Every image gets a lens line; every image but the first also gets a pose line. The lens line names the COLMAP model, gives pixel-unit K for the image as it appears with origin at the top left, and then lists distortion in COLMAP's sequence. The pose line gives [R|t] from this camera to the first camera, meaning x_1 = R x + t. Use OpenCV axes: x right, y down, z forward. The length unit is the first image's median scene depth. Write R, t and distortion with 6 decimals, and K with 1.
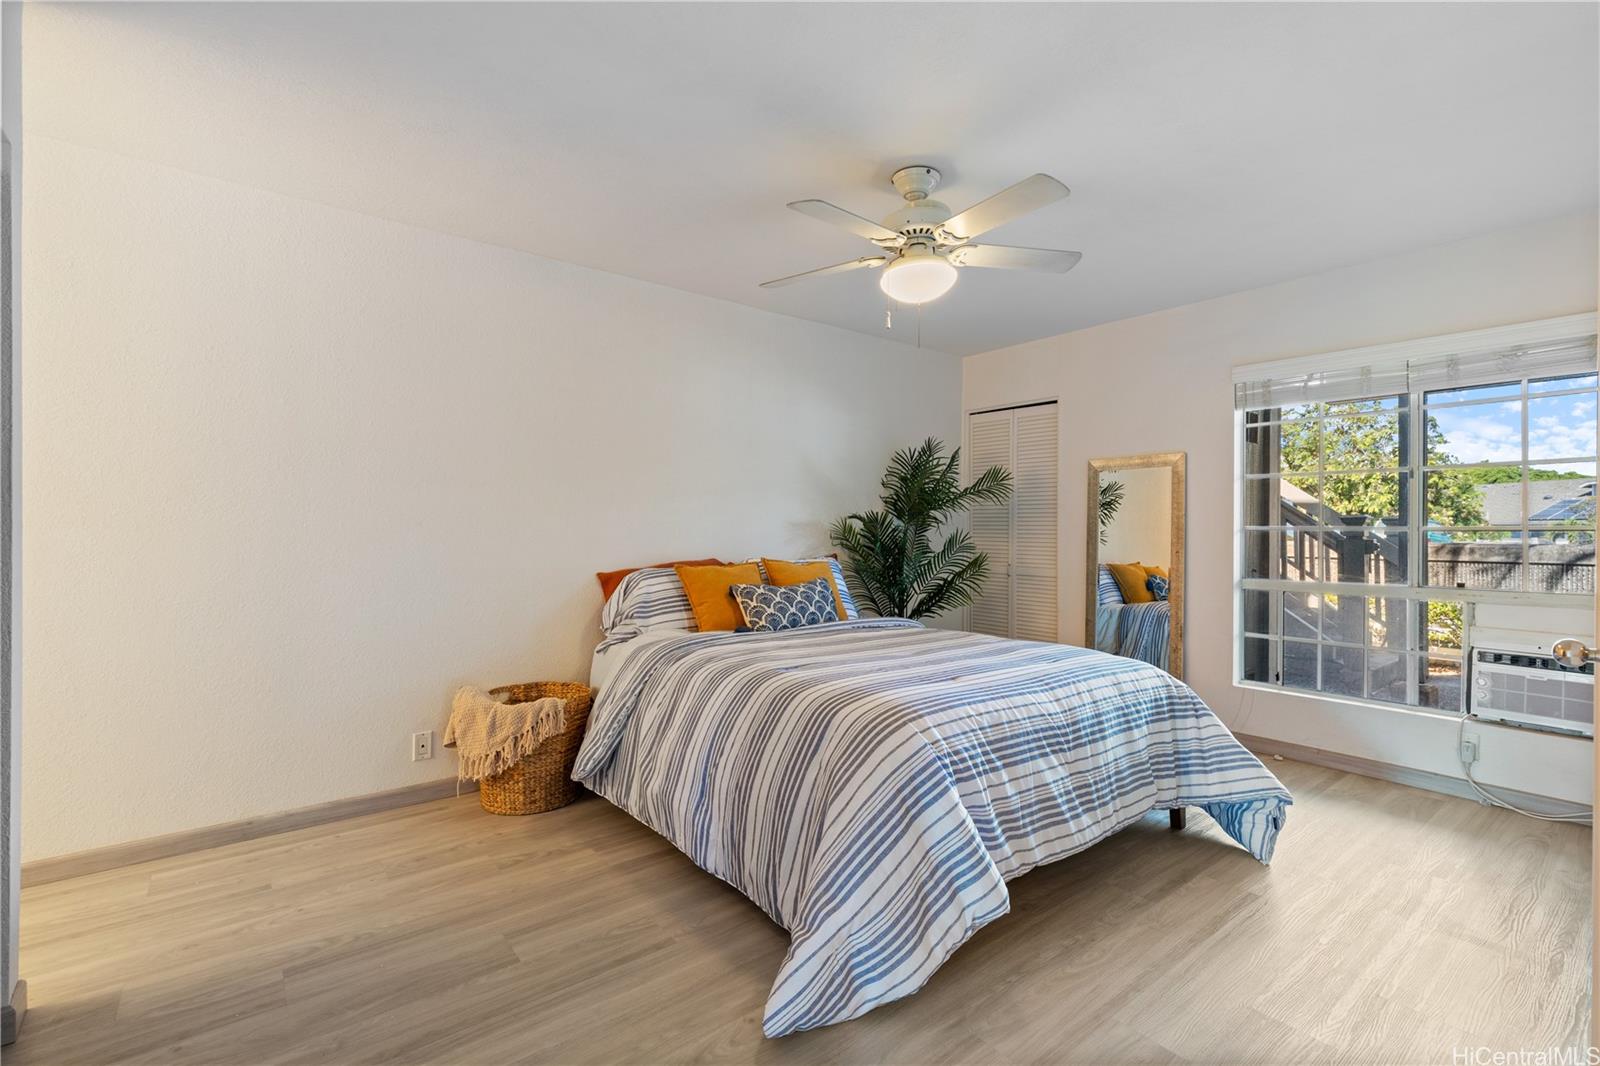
lens RADIAL K [[717.7, 0, 809.8], [0, 717.7, 529.9], [0, 0, 1]] dist [0.008819, -0.000625]
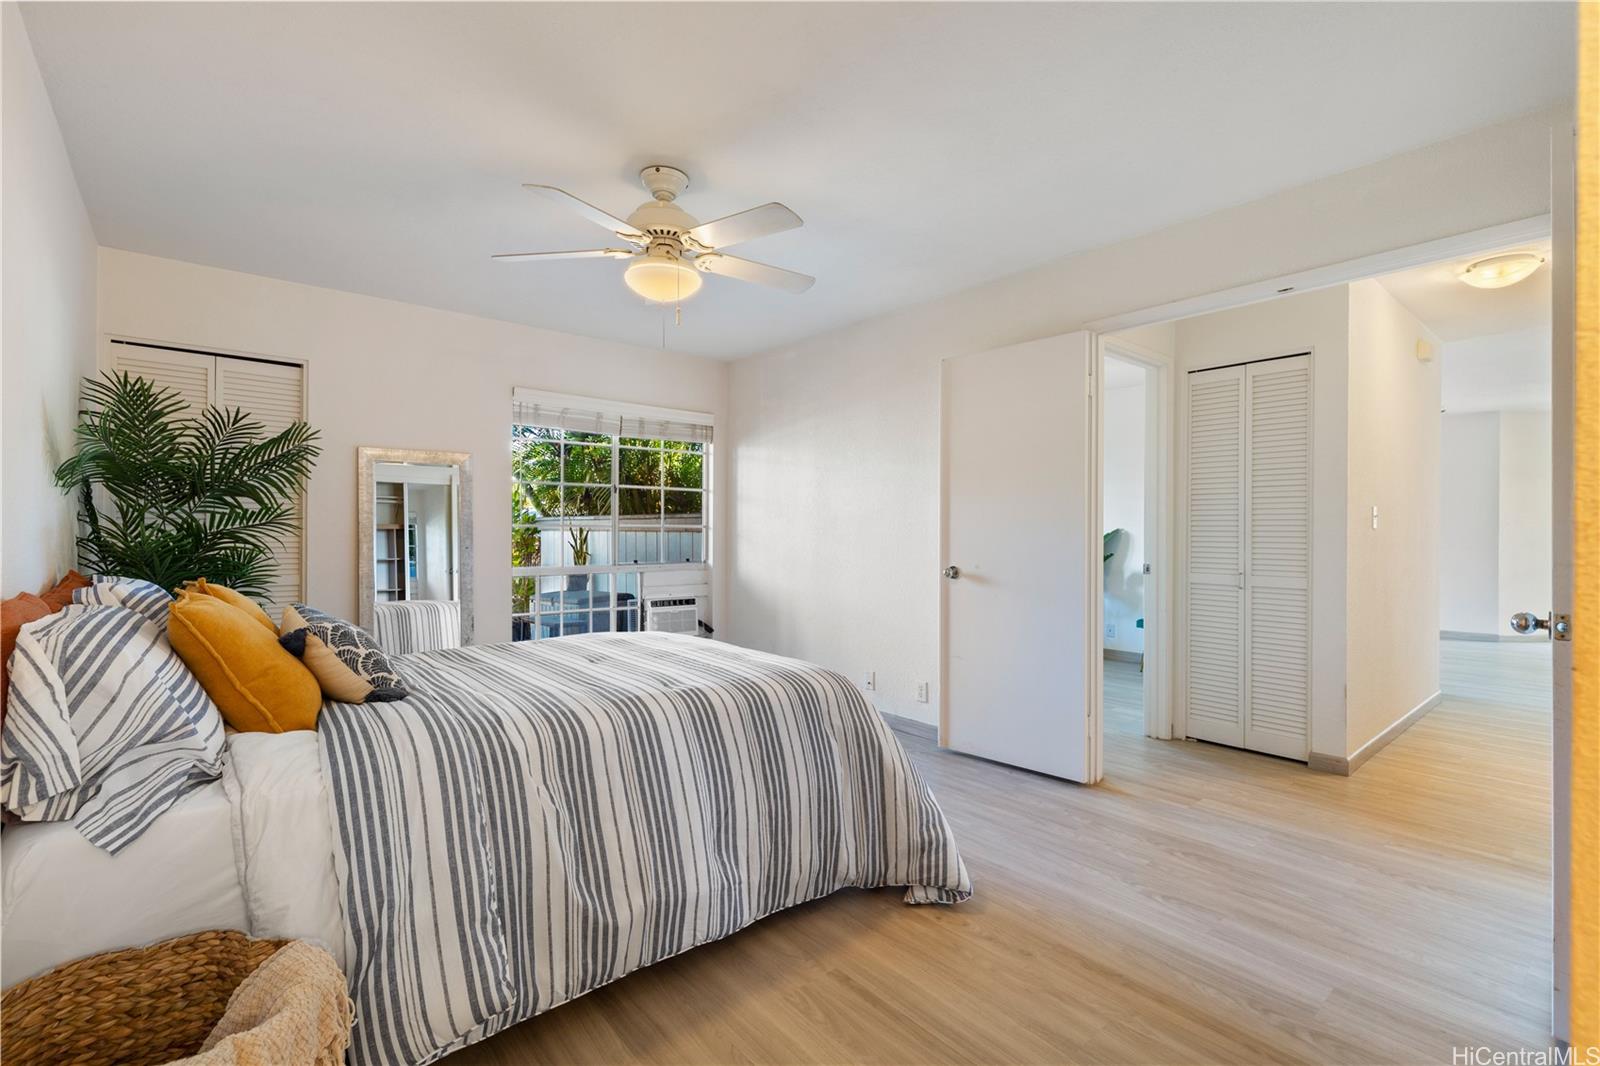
lens RADIAL K [[717.7, 0, 809.8], [0, 717.7, 529.9], [0, 0, 1]] dist [0.008819, -0.000625]
pose [[-0.029241, -0.002653, 0.999569, -0.600804], [-0.005338, 0.999983, 0.002498, -0.000853], [-0.999558, -0.005263, -0.029255, 0.570186]]
